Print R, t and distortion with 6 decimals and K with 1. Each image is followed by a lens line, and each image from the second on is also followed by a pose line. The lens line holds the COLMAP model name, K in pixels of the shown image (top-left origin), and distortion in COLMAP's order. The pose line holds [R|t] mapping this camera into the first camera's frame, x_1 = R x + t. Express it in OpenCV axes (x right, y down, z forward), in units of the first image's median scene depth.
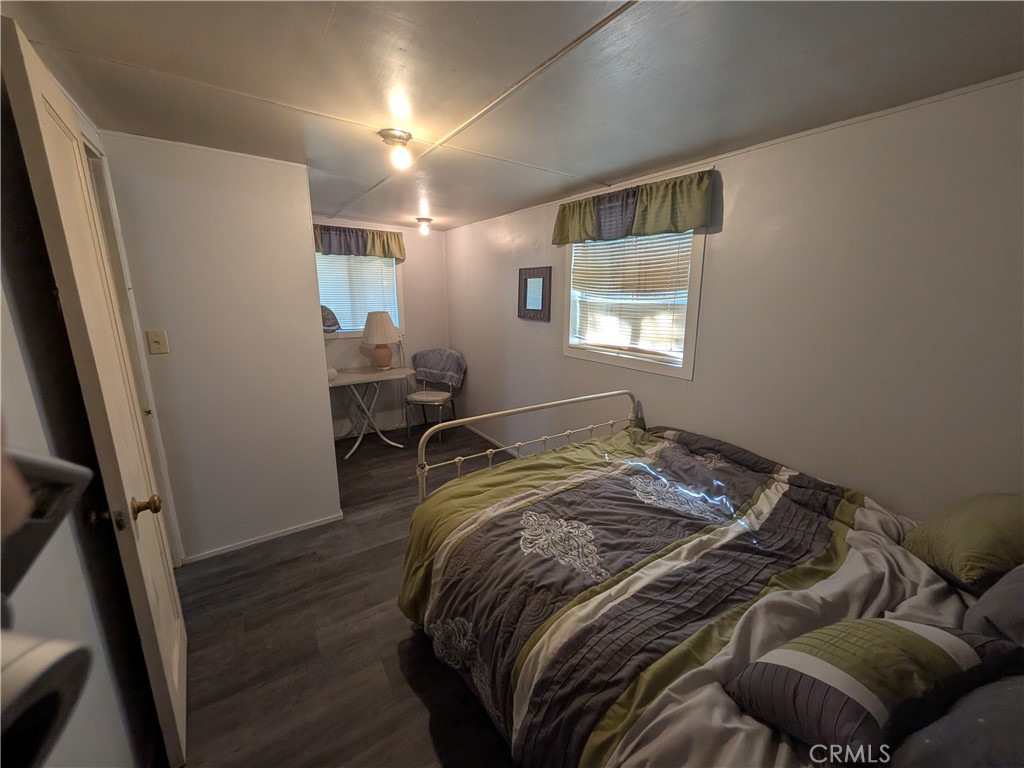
lens RADIAL K [[408.5, 0, 514.5], [0, 408.5, 382.8], [0, 0, 1]] dist [0.002801, 0.000457]
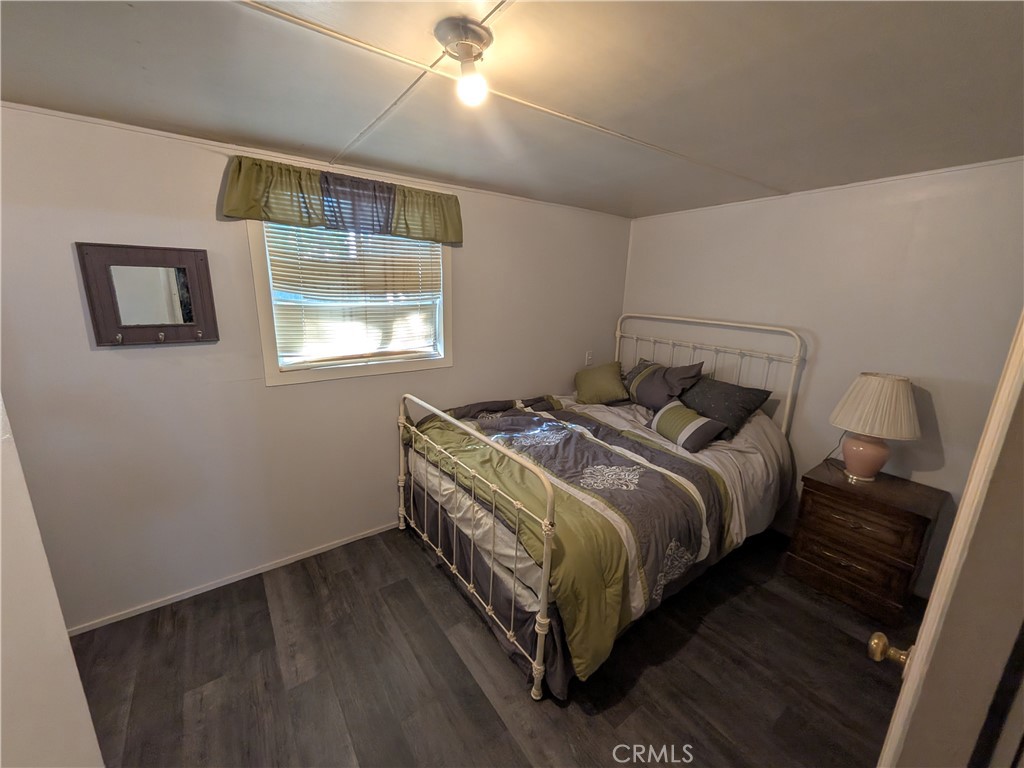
lens RADIAL K [[408.5, 0, 514.5], [0, 408.5, 382.8], [0, 0, 1]] dist [0.002801, 0.000457]
pose [[-0.042180, -0.240567, 0.969715, -0.686976], [0.194431, 0.950047, 0.244145, -0.197264], [-0.980009, 0.198841, 0.006701, 0.734605]]
